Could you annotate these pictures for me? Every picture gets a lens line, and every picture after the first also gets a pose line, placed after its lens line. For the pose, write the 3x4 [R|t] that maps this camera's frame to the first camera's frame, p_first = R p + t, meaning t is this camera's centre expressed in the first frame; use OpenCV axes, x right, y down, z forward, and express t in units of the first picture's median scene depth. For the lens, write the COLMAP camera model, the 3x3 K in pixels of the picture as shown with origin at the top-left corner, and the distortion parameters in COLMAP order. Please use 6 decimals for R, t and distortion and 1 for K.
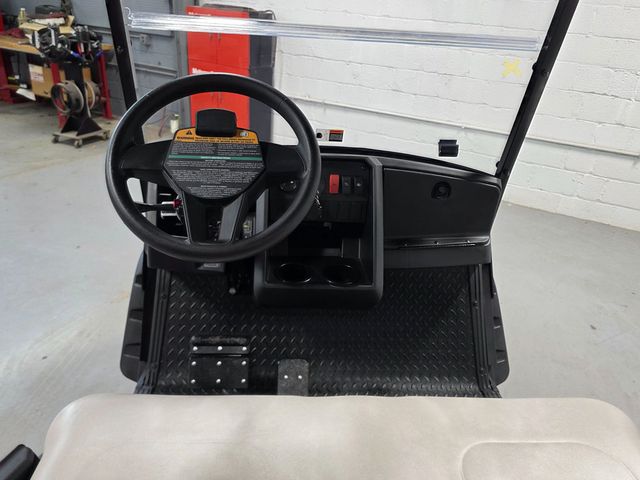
lens RADIAL K [[483.1, 0, 313.2], [0, 483.1, 241.0], [0, 0, 1]] dist [0.046354, -0.038976]
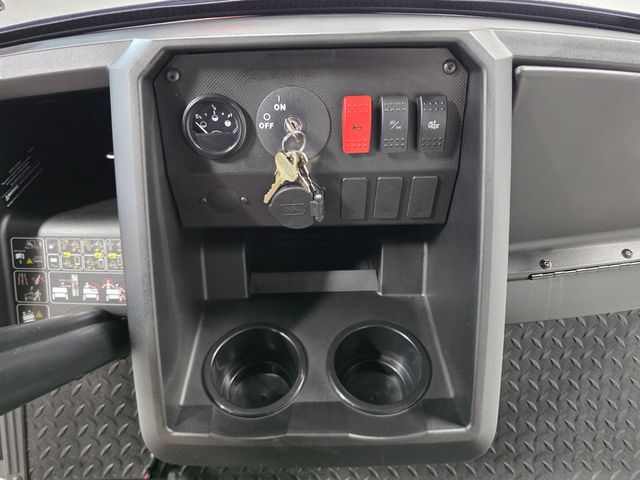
lens RADIAL K [[483.1, 0, 315.6], [0, 483.1, 243.4], [0, 0, 1]] dist [0.046354, -0.038976]
pose [[0.997701, -0.024574, -0.063159, 0.015291], [0.043514, 0.946753, 0.319005, -0.068466], [0.051956, -0.321020, 0.945646, 0.303236]]
